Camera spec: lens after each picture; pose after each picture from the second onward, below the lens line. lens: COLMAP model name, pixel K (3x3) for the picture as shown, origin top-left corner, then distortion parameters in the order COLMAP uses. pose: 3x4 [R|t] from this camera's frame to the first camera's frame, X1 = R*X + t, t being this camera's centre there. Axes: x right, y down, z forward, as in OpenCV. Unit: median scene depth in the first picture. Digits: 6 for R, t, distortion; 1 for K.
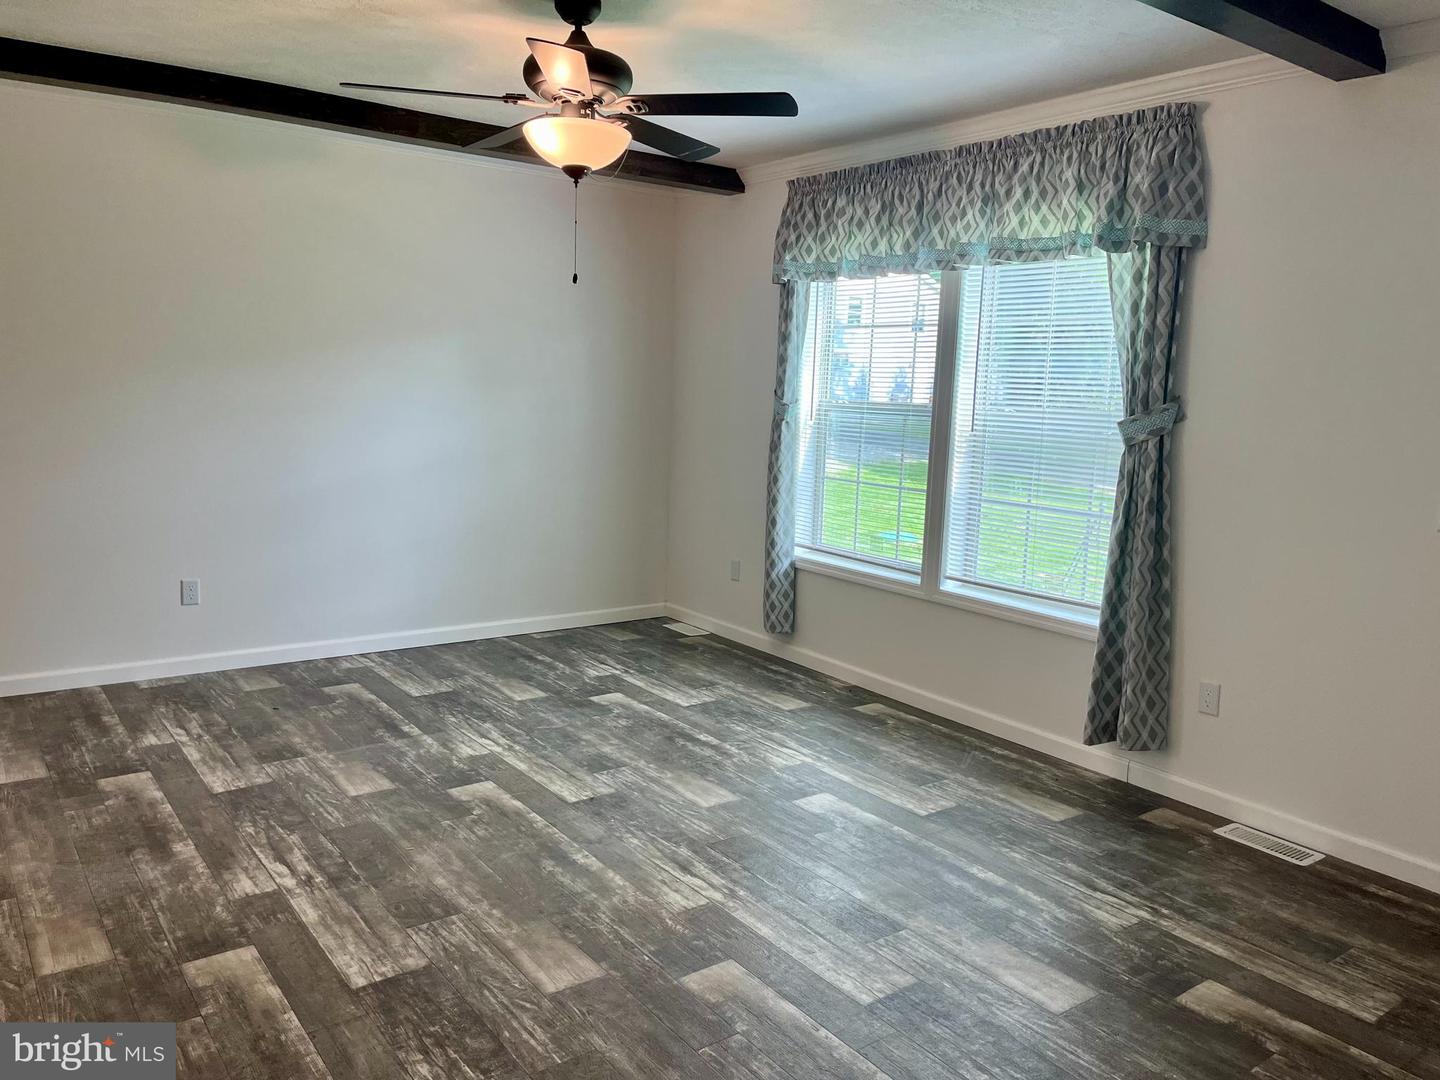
lens RADIAL K [[1088.2, 0, 727.4], [0, 1088.2, 530.2], [0, 0, 1]] dist [0.067359, -0.087077]
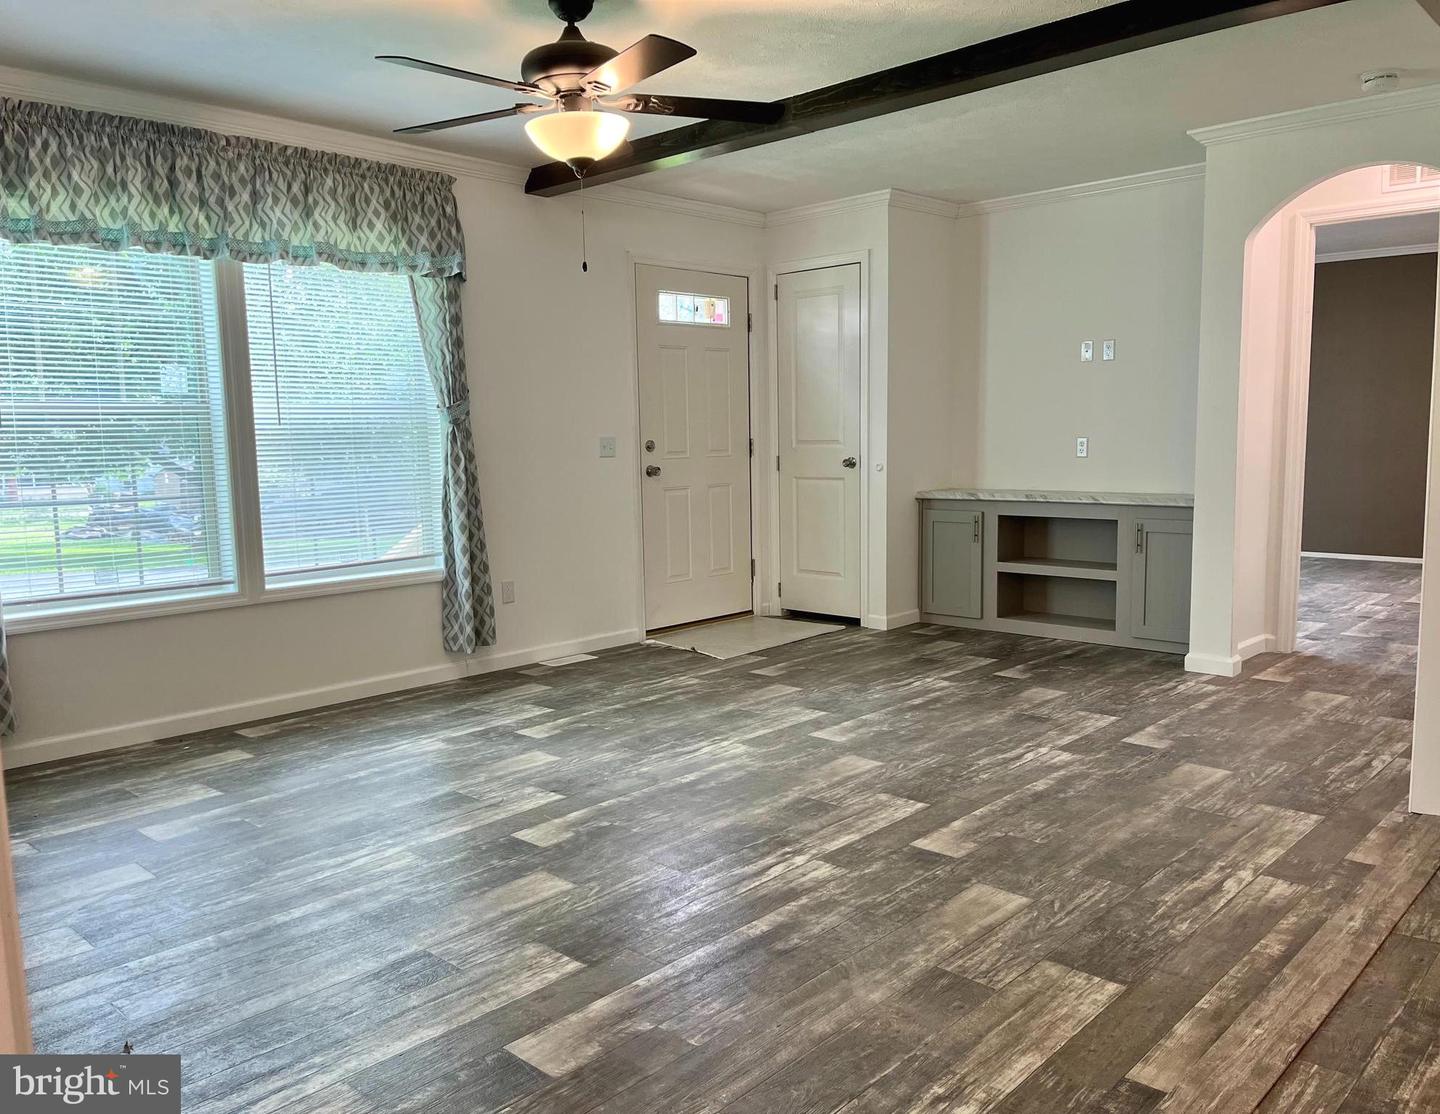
lens RADIAL K [[1123.7, 0, 726.7], [0, 1123.7, 551.0], [0, 0, 1]] dist [0.071357, -0.092803]
pose [[-0.183574, -0.137493, 0.973343, -1.060229], [0.144891, 0.975570, 0.165134, -0.106155], [-0.972269, 0.171342, -0.159168, 0.925870]]
